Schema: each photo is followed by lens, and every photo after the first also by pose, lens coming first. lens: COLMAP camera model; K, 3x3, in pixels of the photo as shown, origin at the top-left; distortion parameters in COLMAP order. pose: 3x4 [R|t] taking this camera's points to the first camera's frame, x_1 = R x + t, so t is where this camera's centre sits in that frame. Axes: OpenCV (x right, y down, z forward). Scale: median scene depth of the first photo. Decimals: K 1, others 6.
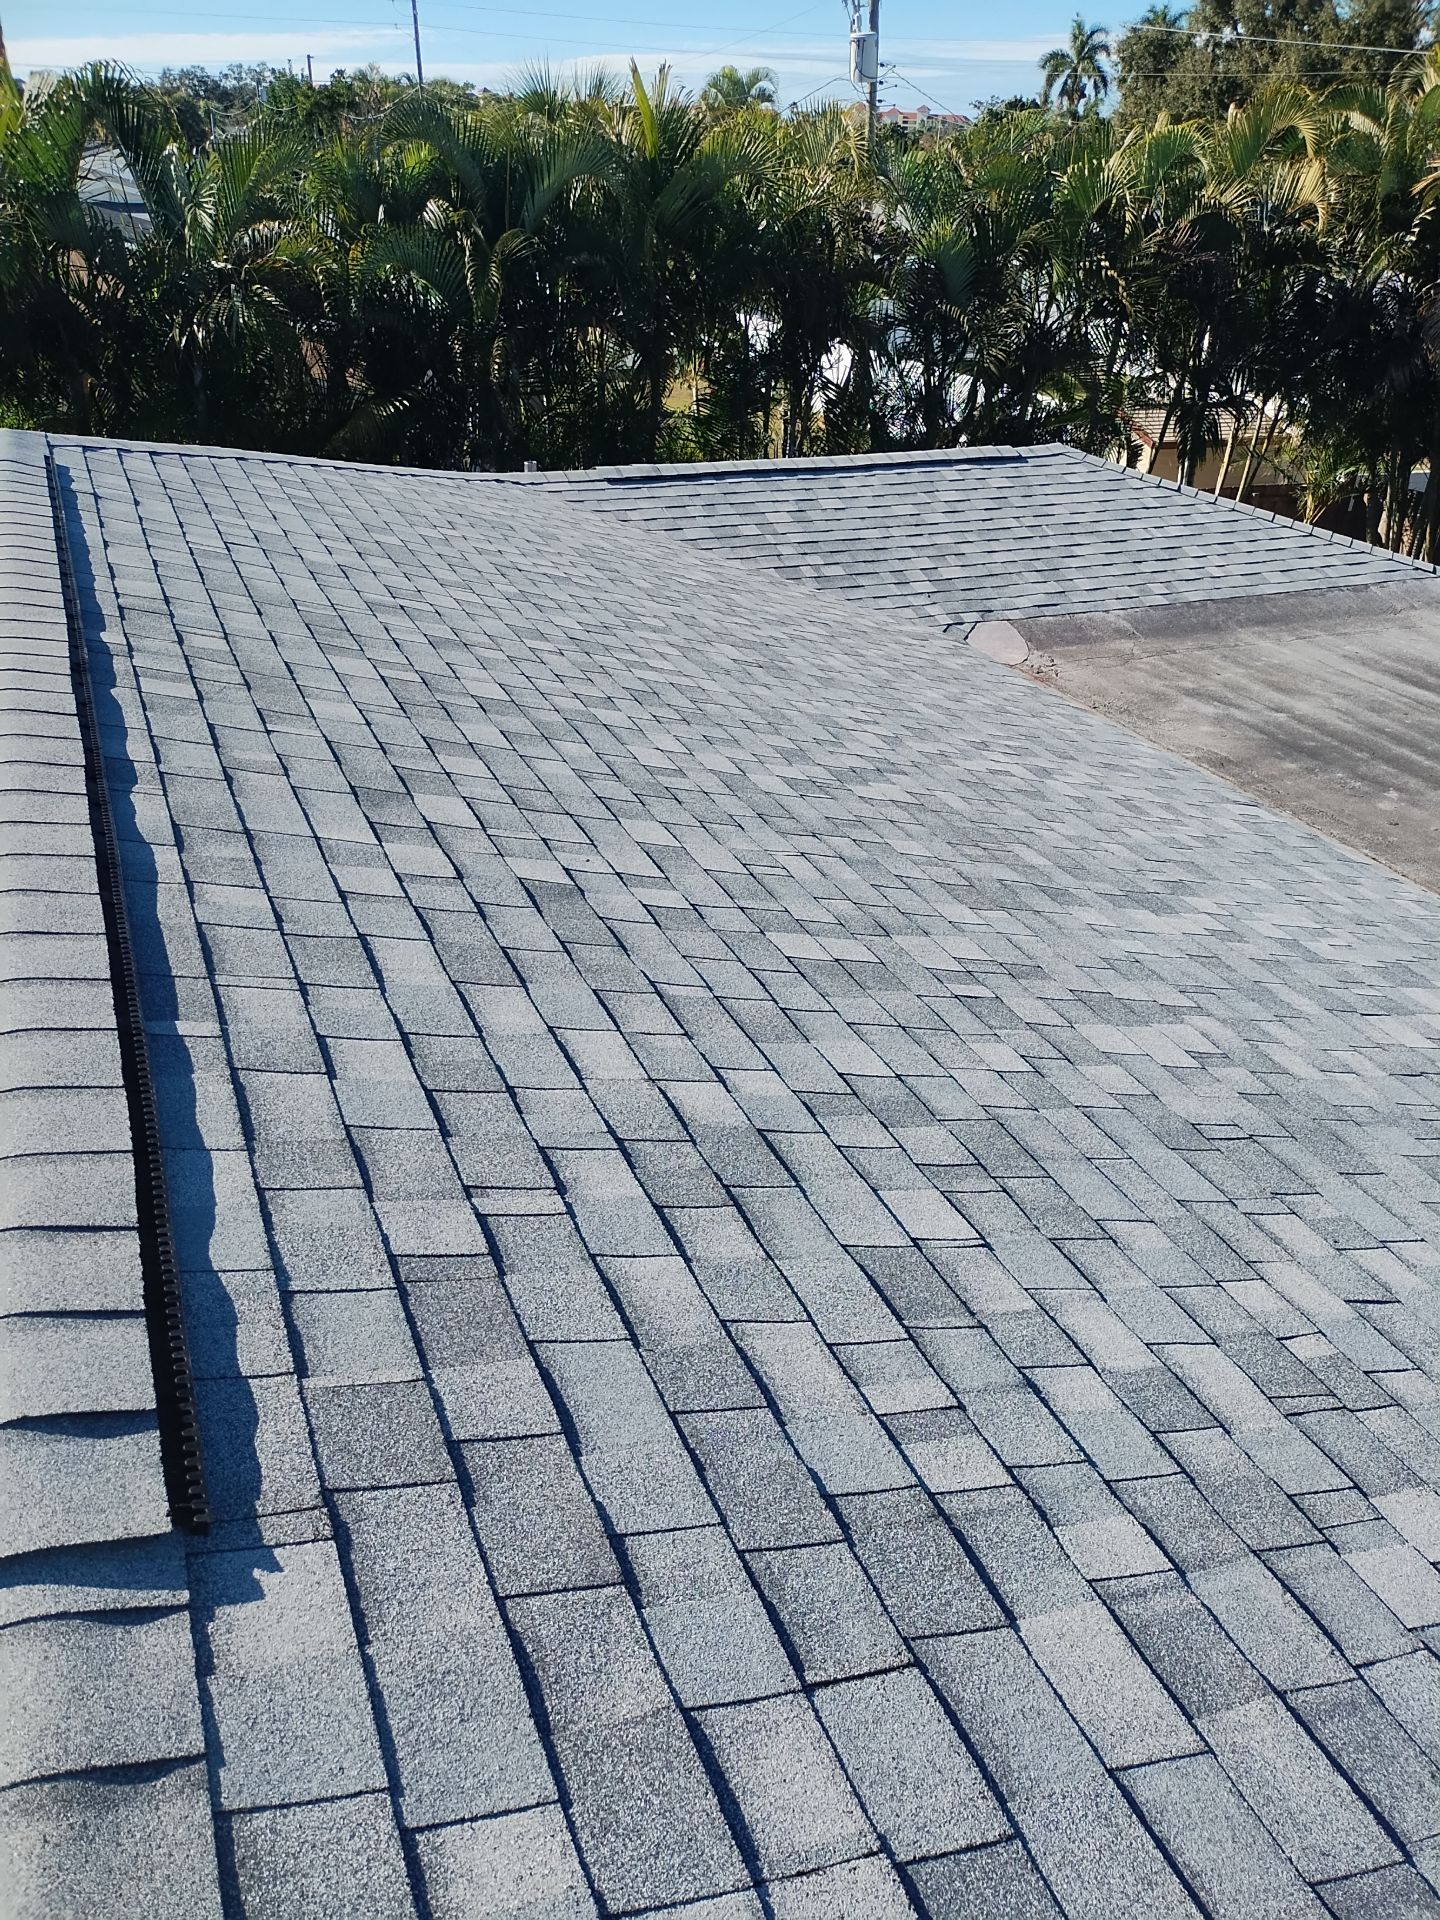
lens RADIAL K [[1460.6, 0, 720.0], [0, 1460.6, 960.0], [0, 0, 1]] dist [0.099474, -0.118497]
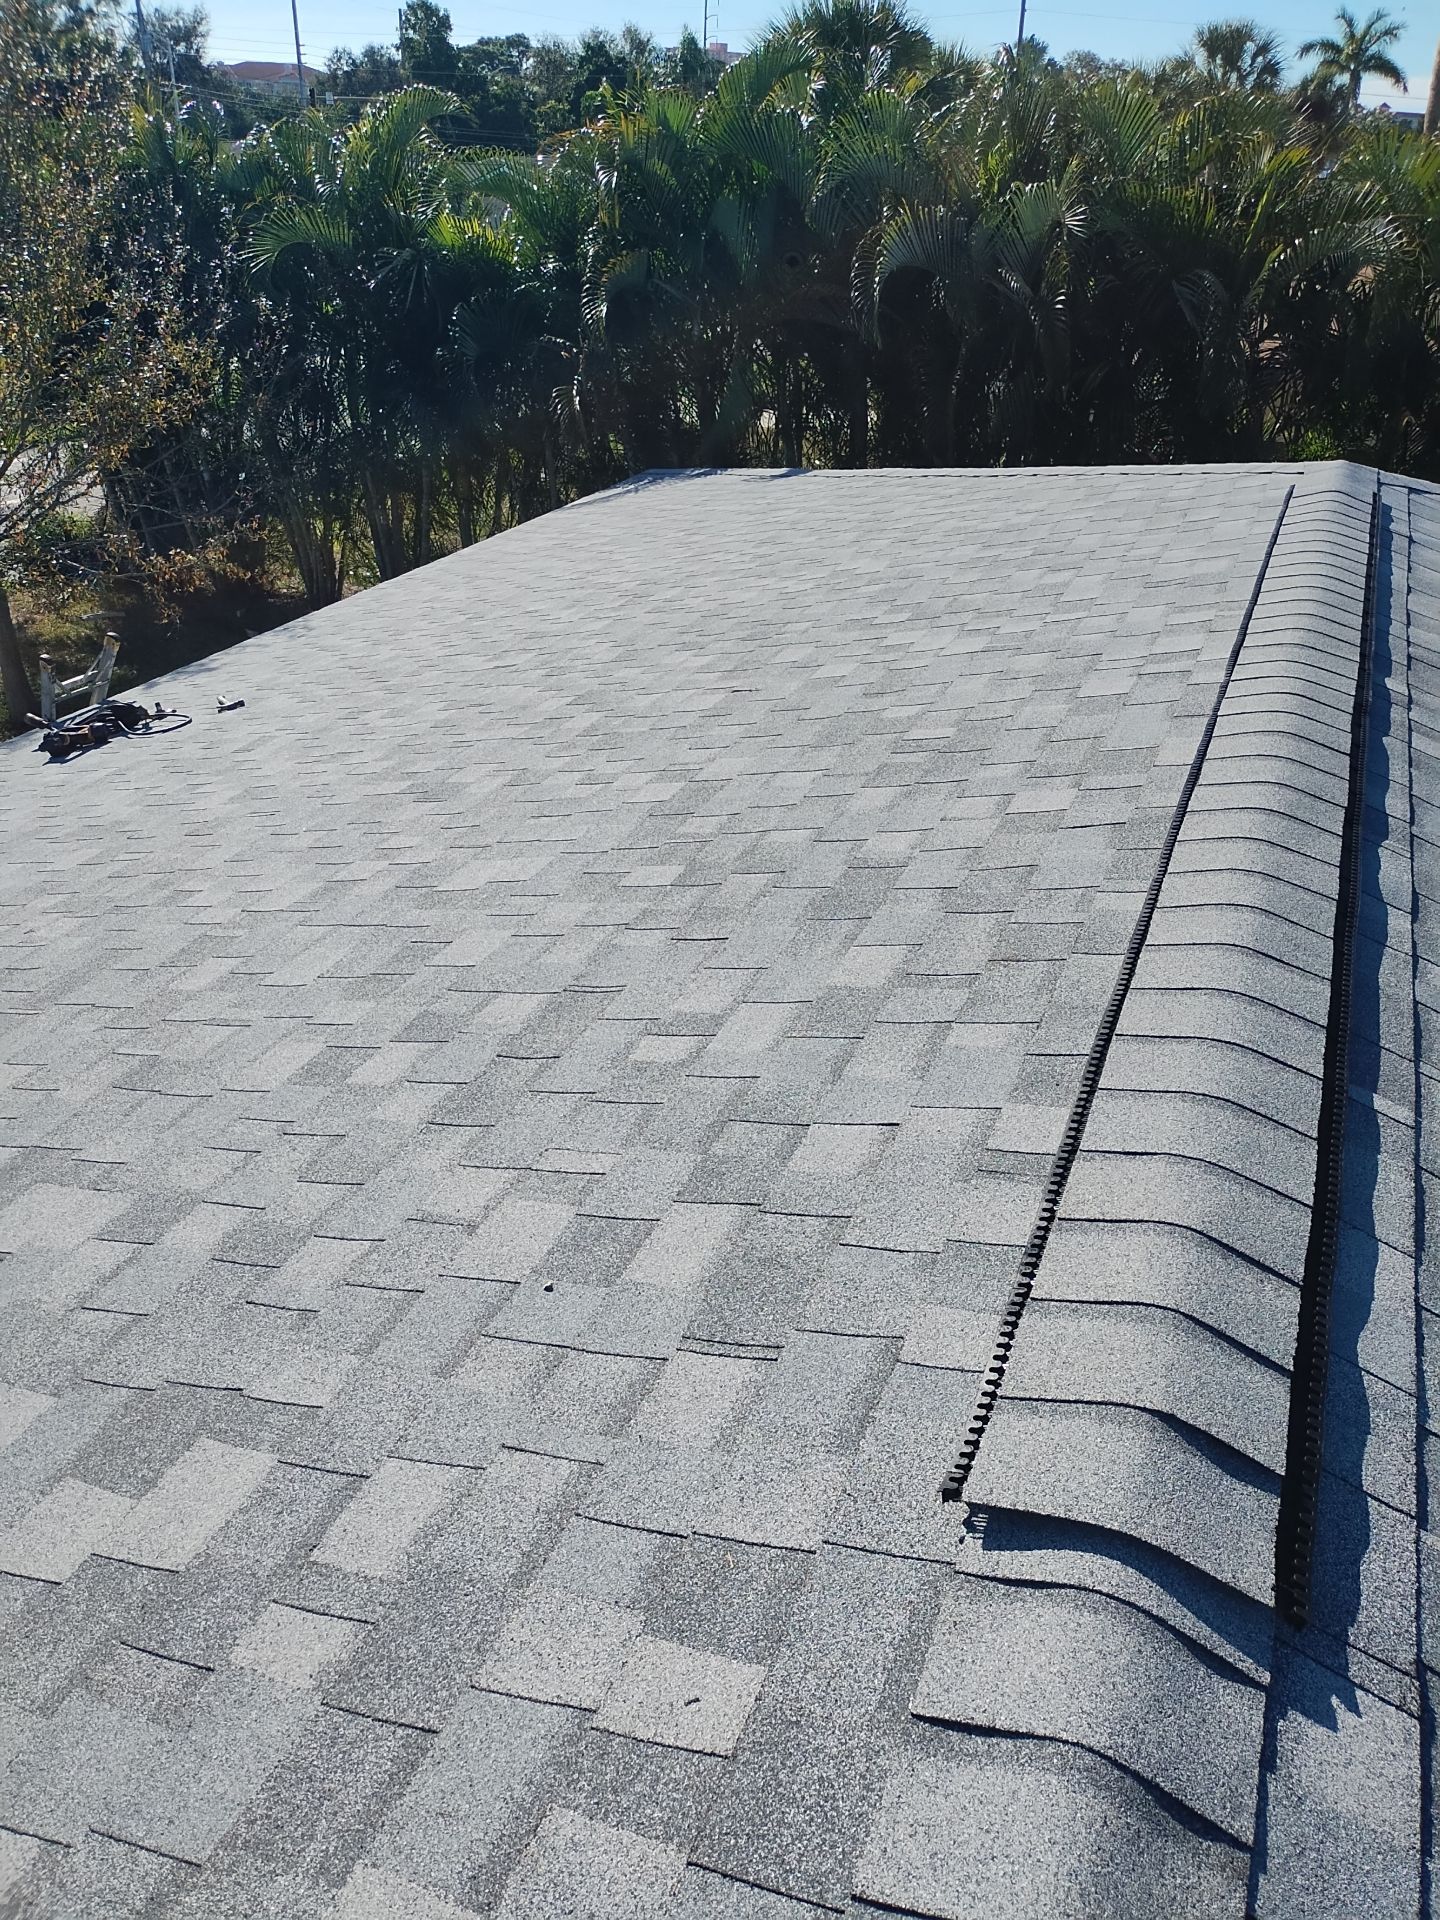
lens RADIAL K [[1460.6, 0, 720.0], [0, 1460.6, 960.0], [0, 0, 1]] dist [0.099474, -0.118497]
pose [[0.708040, 0.355629, -0.610088, -0.110232], [-0.367494, 0.923293, 0.111704, 0.009678], [0.603015, 0.145113, 0.784420, -0.028777]]
